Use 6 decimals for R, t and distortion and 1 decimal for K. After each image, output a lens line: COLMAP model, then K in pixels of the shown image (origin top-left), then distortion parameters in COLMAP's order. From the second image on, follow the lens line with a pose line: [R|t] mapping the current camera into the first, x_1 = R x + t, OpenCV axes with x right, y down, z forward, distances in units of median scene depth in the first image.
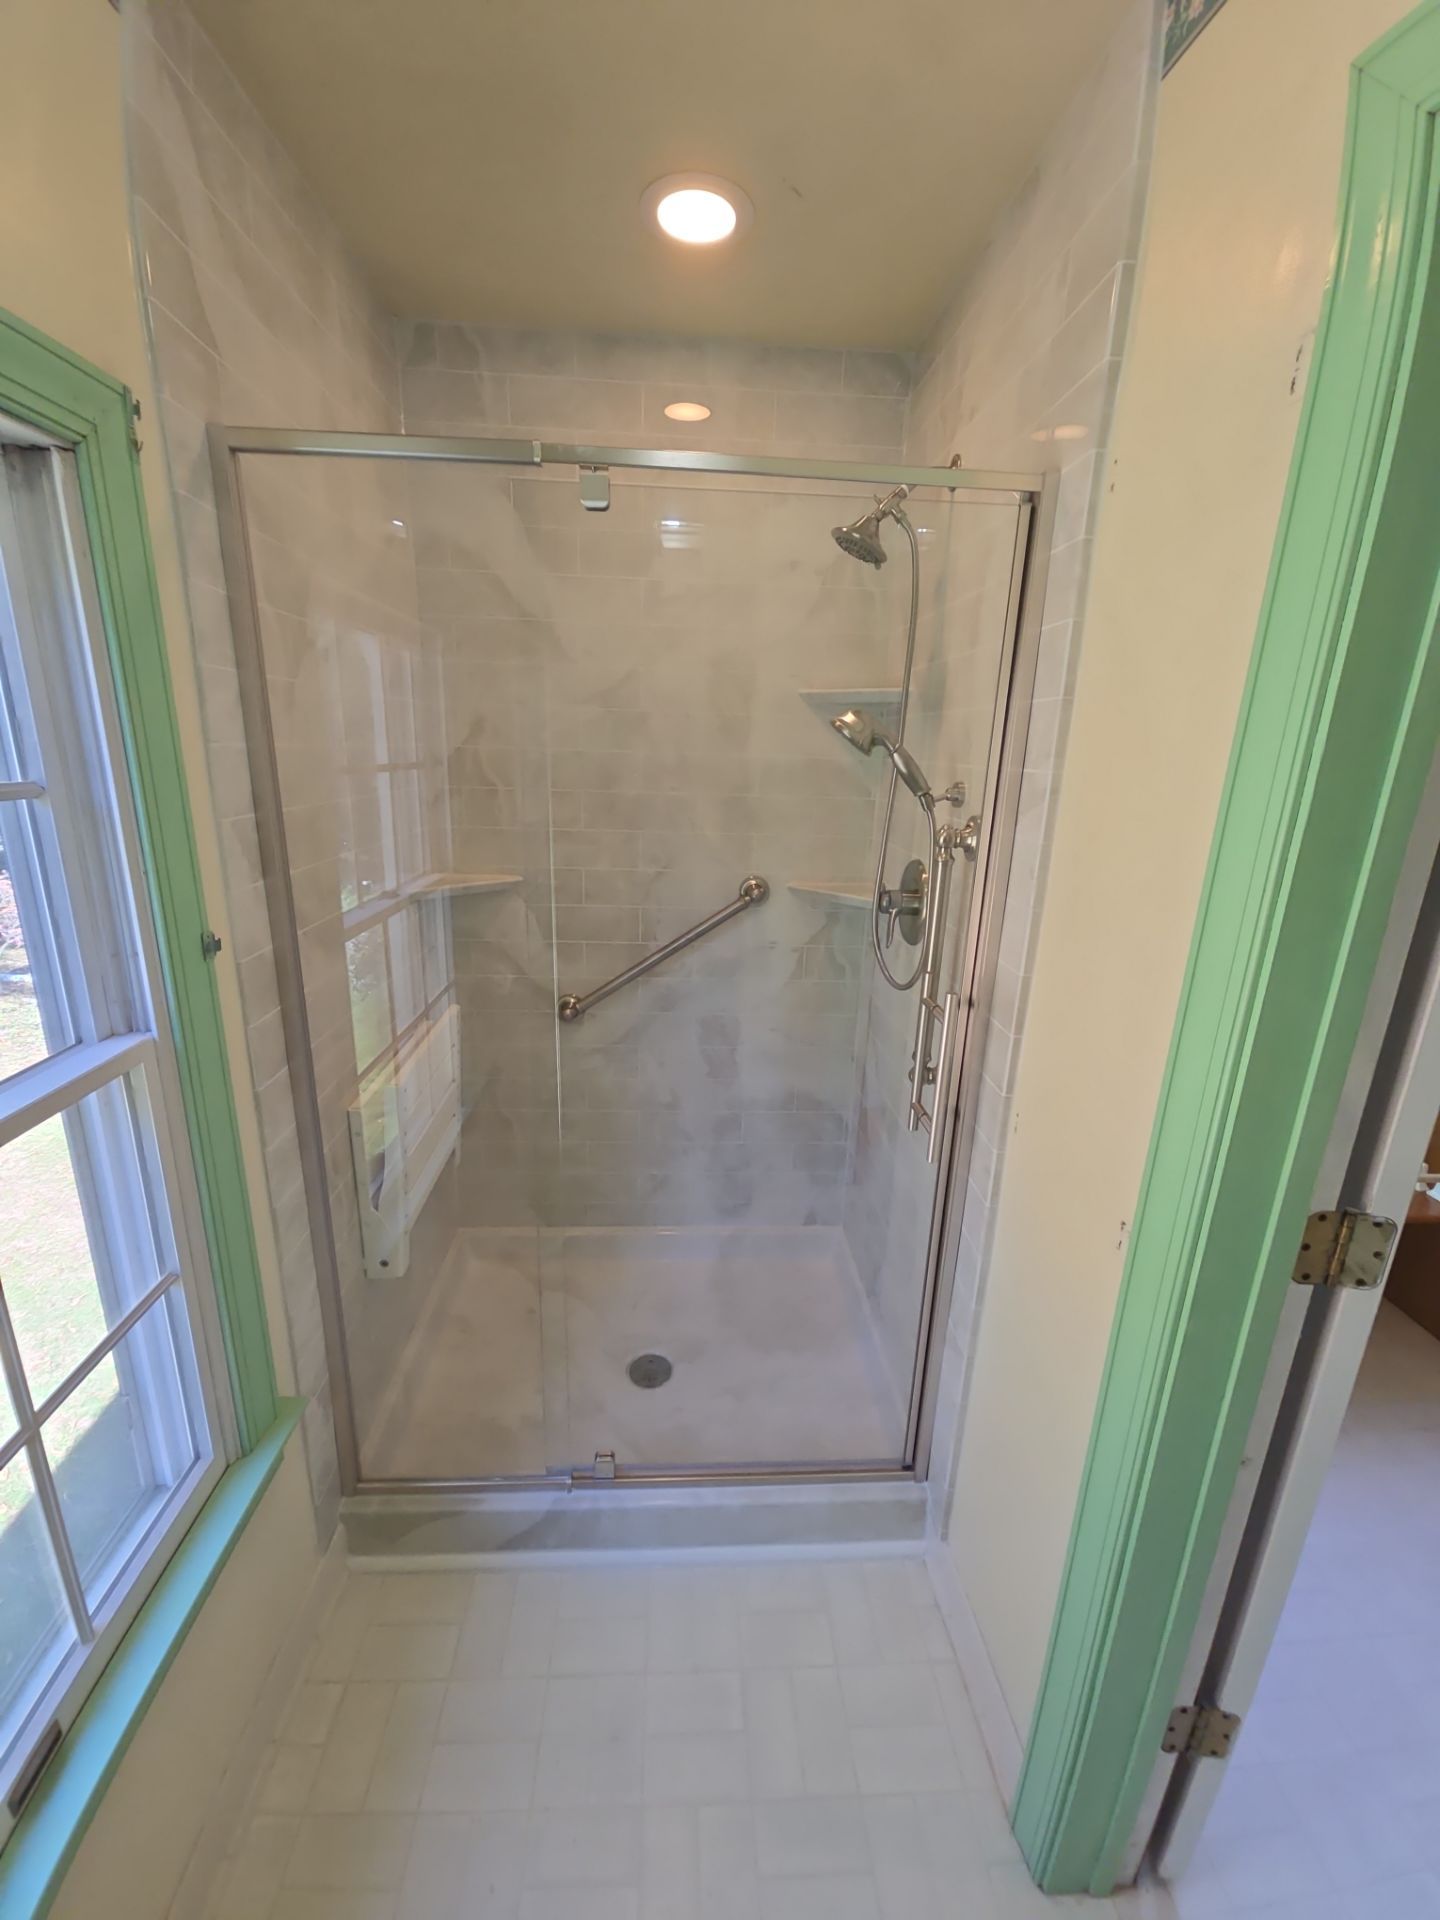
lens RADIAL K [[772.3, 0, 720.0], [0, 772.3, 960.0], [0, 0, 1]] dist [0.000203, -0.006886]
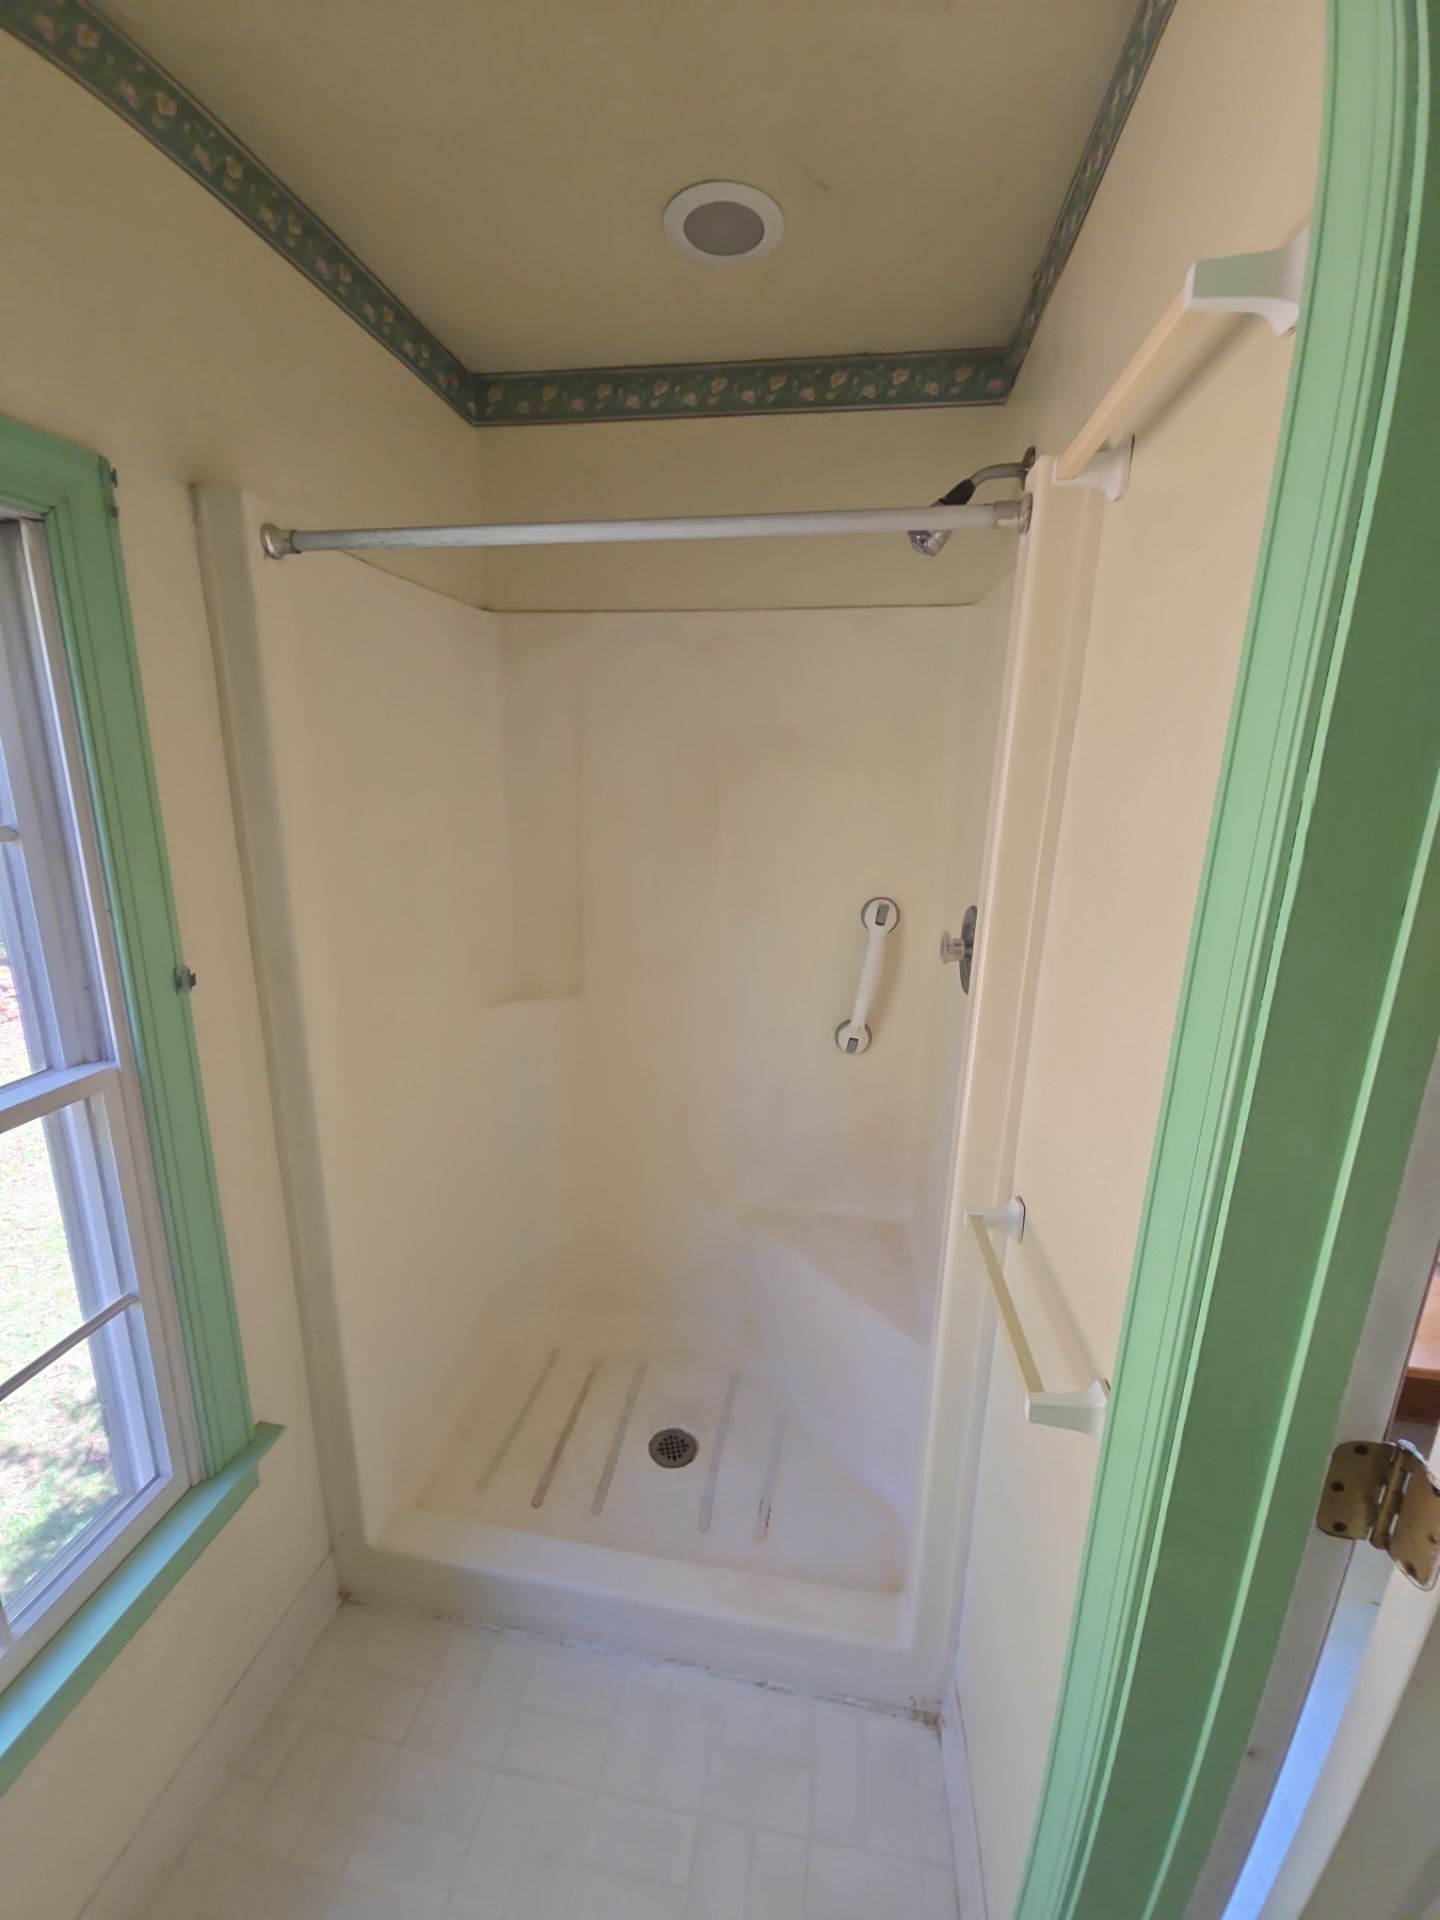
lens RADIAL K [[778.2, 0, 718.3], [0, 778.2, 955.5], [0, 0, 1]] dist [0.000675, -0.010042]
pose [[0.976992, 0.038468, -0.209779, 0.199675], [-0.045974, 0.998461, -0.031020, -0.040528], [0.208263, 0.039951, 0.977257, 0.101212]]
